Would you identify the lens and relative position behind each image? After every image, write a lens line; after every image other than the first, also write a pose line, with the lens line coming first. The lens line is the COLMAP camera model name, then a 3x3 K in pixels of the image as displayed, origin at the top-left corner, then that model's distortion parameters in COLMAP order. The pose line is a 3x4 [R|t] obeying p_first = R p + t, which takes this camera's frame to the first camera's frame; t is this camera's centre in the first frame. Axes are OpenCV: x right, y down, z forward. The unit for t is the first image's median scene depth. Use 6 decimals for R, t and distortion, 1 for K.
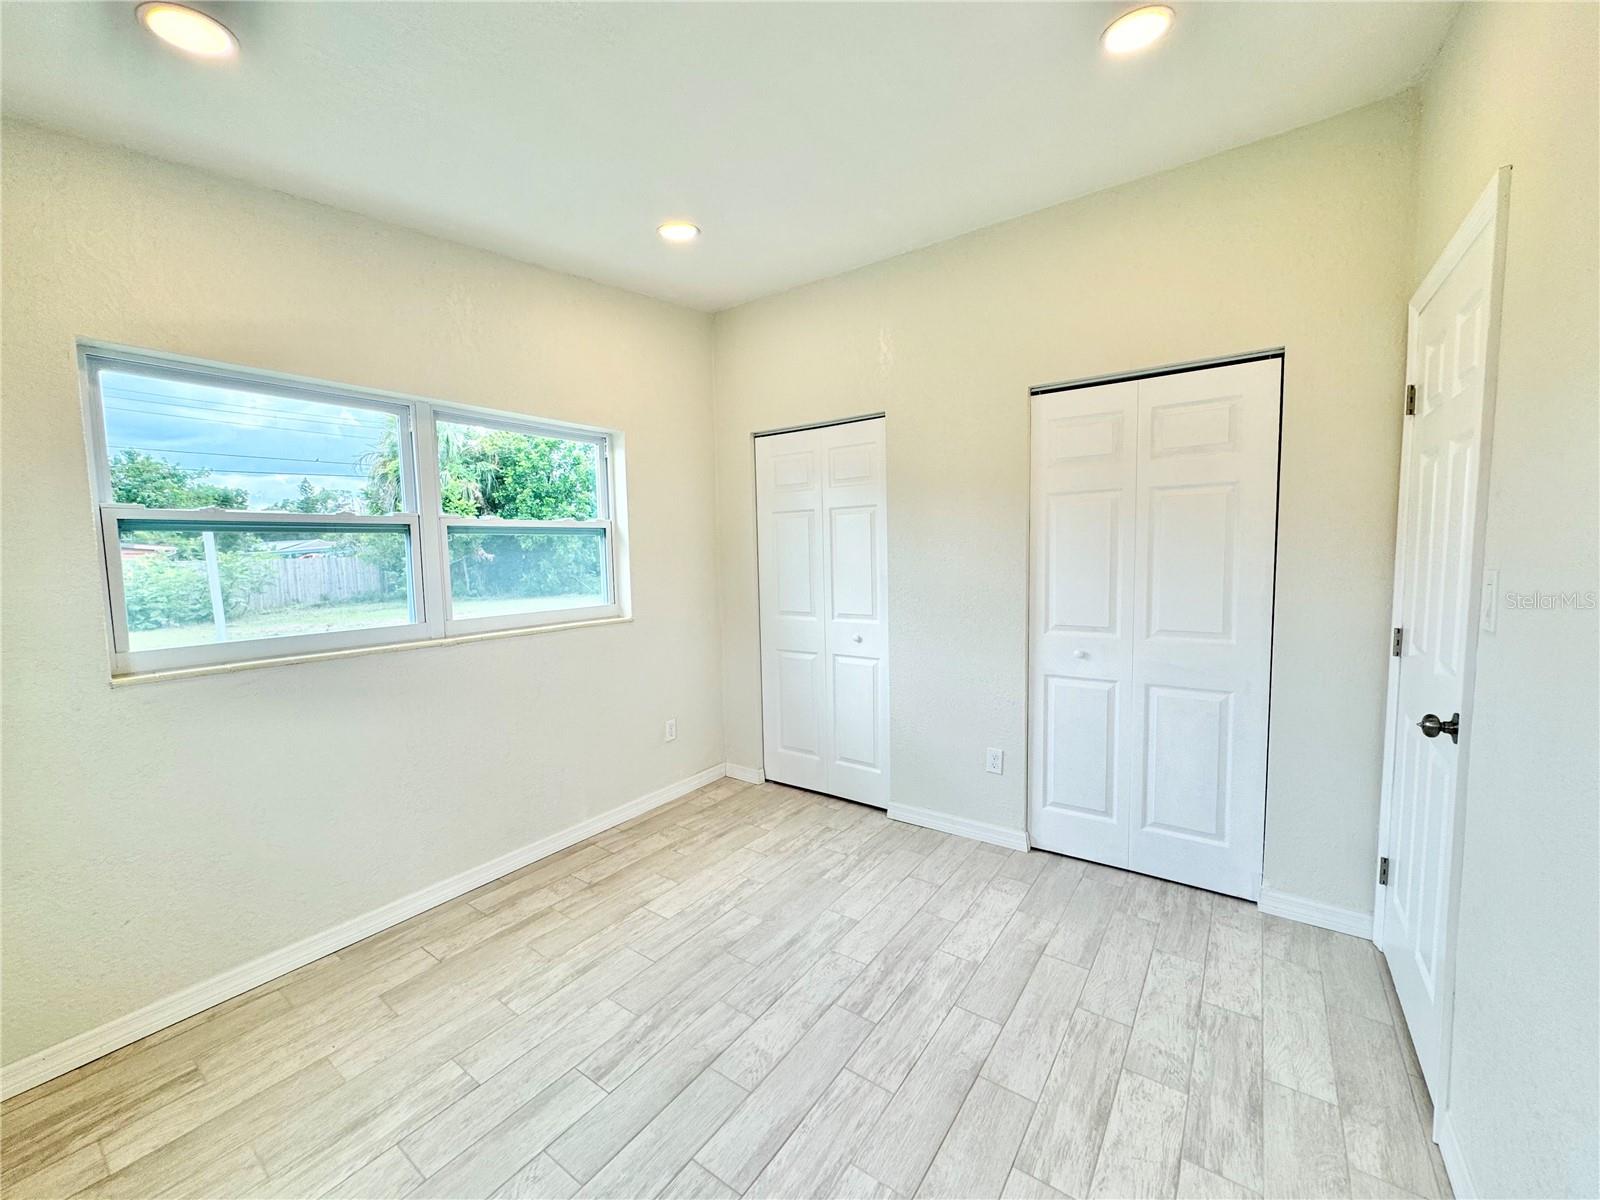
lens RADIAL K [[640.9, 0, 801.5], [0, 640.9, 598.8], [0, 0, 1]] dist [-0.001838, -0.000443]
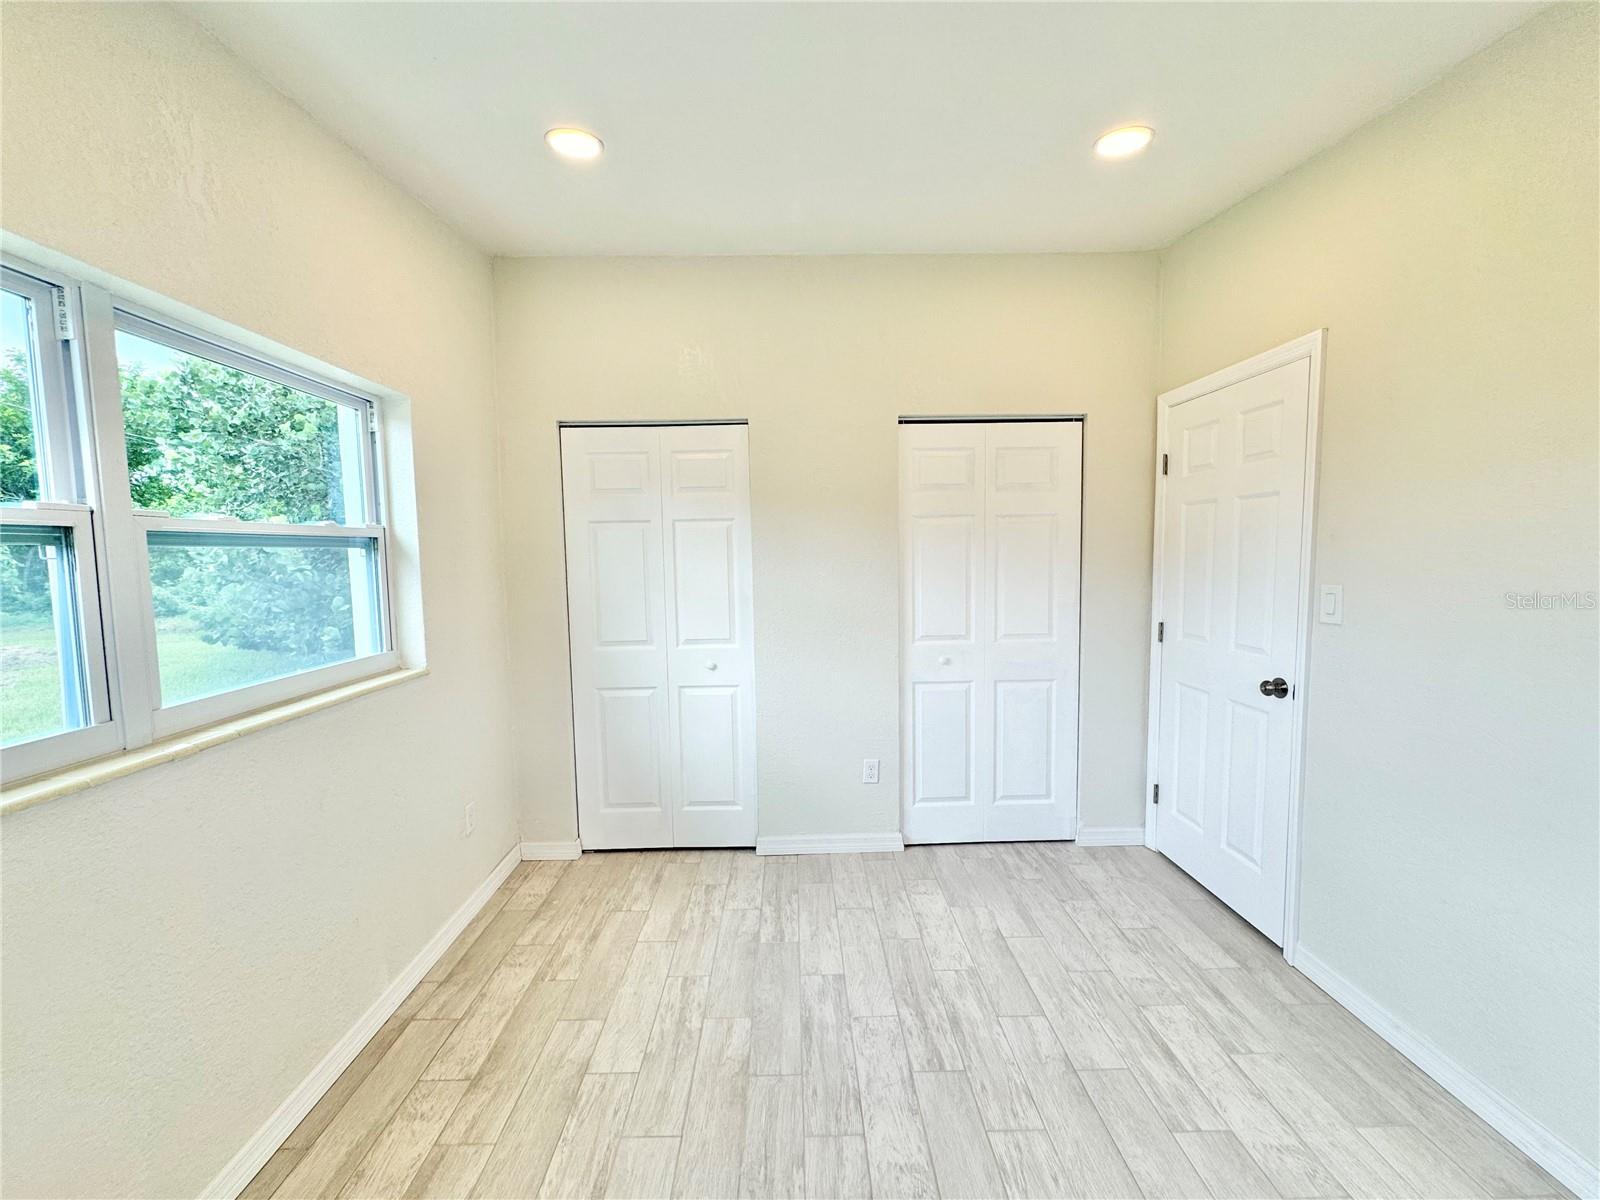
lens RADIAL K [[637.5, 0, 800.0], [0, 637.5, 600.0], [0, 0, 1]] dist [-0.002299, 0.000588]
pose [[0.799443, -0.037374, 0.599579, -0.432663], [0.045223, 0.998975, 0.001972, -0.033248], [-0.599038, 0.025538, 0.800313, 0.259513]]
